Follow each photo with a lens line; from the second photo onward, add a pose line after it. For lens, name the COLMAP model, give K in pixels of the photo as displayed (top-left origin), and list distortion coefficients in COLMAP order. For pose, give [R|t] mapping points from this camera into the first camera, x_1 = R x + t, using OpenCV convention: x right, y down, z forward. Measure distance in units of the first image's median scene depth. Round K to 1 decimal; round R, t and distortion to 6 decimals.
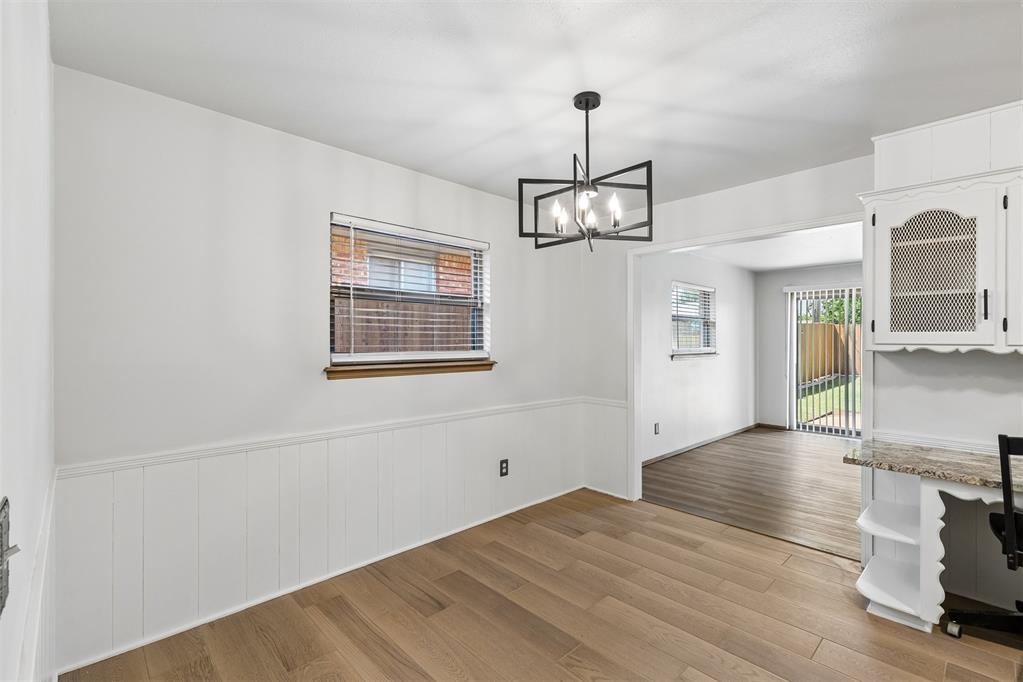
lens RADIAL K [[460.1, 0, 510.1], [0, 460.1, 337.1], [0, 0, 1]] dist [0.004261, -0.002093]
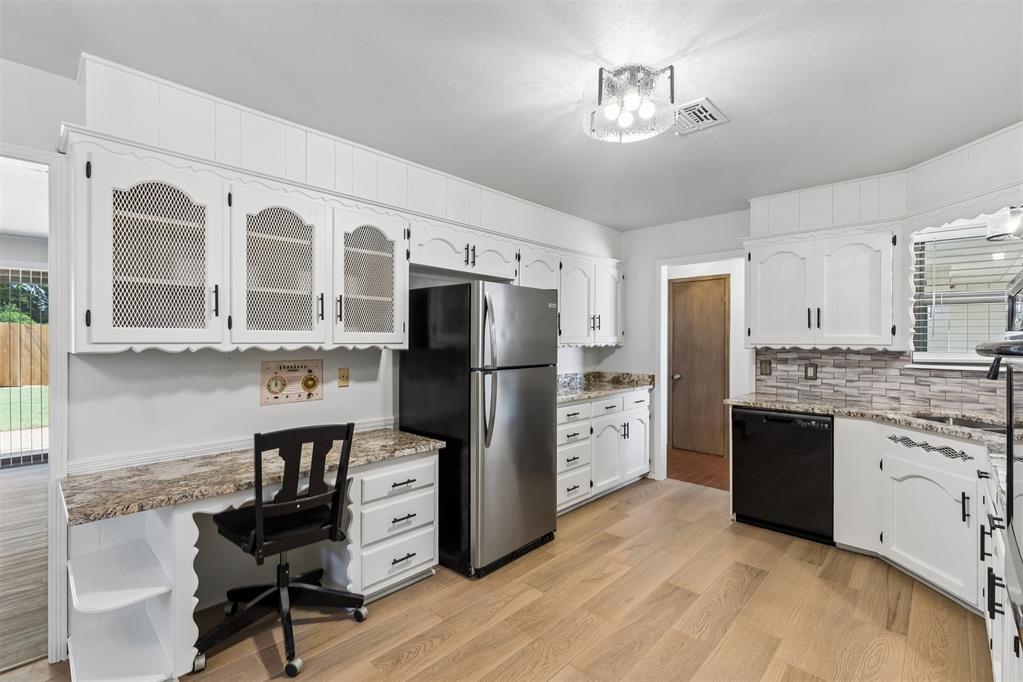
lens RADIAL K [[460.1, 0, 512.2], [0, 460.1, 342.2], [0, 0, 1]] dist [0.004261, -0.002093]
pose [[-0.055643, -0.008015, 0.998419, 0.034539], [-0.008765, 0.999933, 0.007539, 0.002255], [-0.998412, -0.008332, -0.055709, 0.364049]]
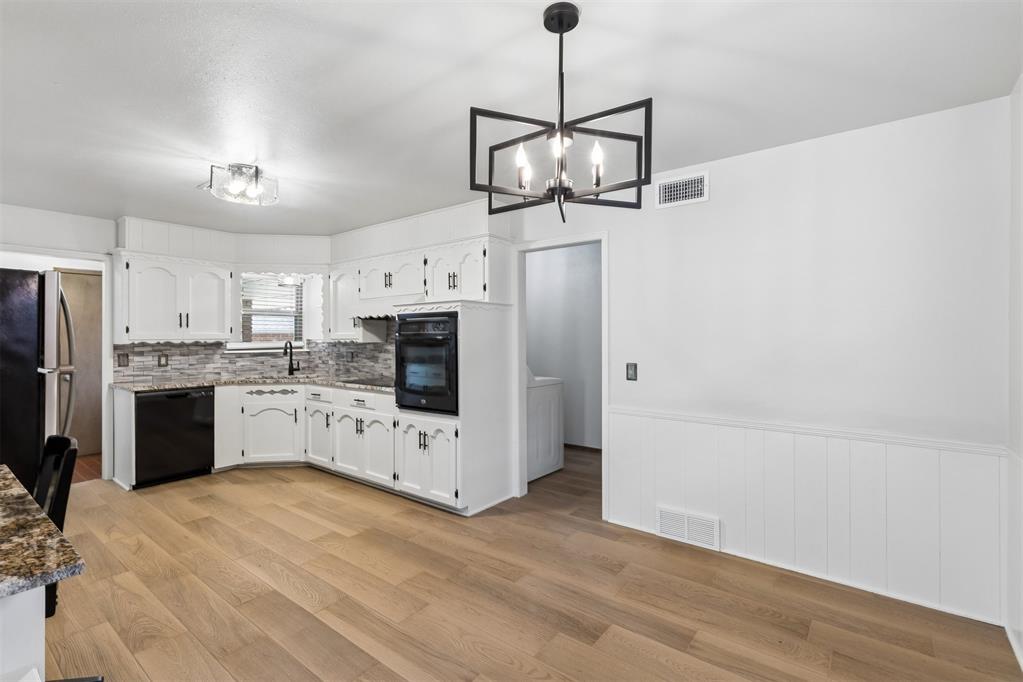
lens RADIAL K [[460.1, 0, 511.5], [0, 460.1, 332.6], [0, 0, 1]] dist [0.004261, -0.002093]
pose [[-0.988186, -0.000242, -0.153259, 0.292131], [0.001868, 0.999905, -0.013621, 0.010900], [0.153247, -0.013746, -0.988092, 1.402063]]
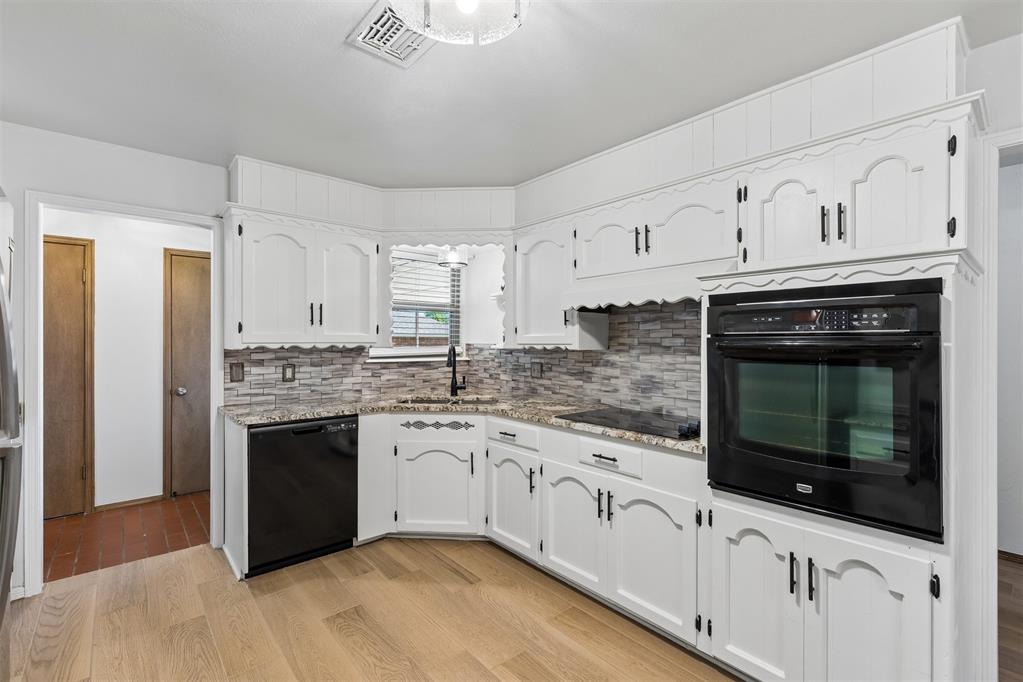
lens RADIAL K [[460.1, 0, 513.0], [0, 460.1, 338.9], [0, 0, 1]] dist [0.004261, -0.002093]
pose [[-0.998856, -0.005138, 0.047546, 0.703337], [-0.005504, 0.999956, -0.007582, 0.007369], [-0.047505, -0.007835, -0.998840, 0.616637]]
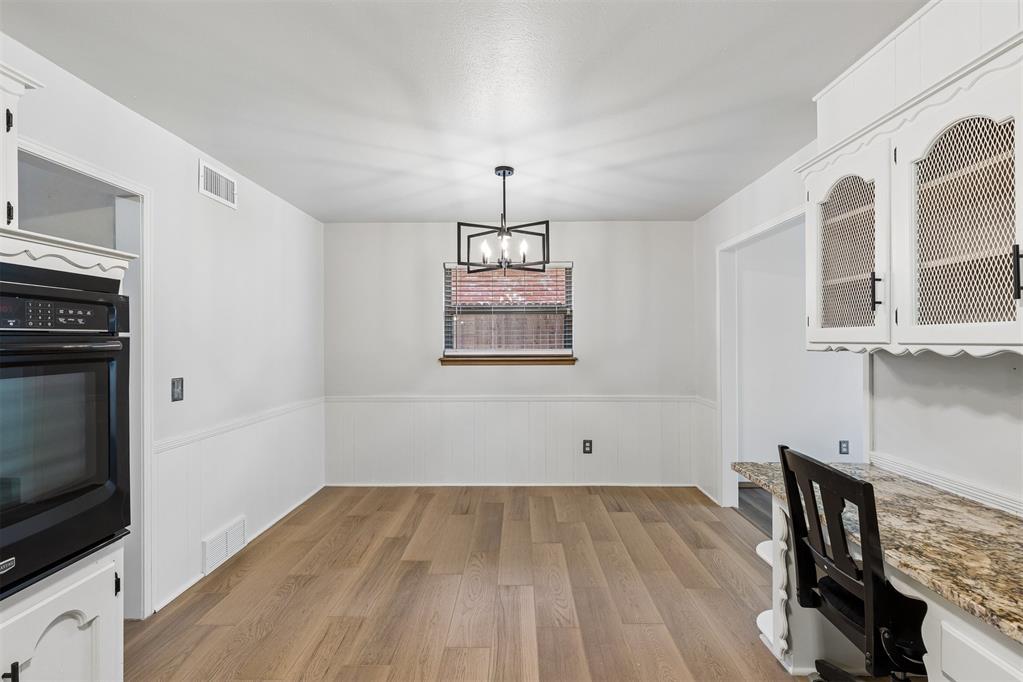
lens RADIAL K [[460.1, 0, 511.6], [0, 460.1, 339.4], [0, 0, 1]] dist [0.004261, -0.002093]
pose [[0.713300, -0.007001, -0.700824, 0.943591], [0.008912, 0.999960, -0.000919, 0.004692], [0.700803, -0.005591, 0.713333, 0.009523]]
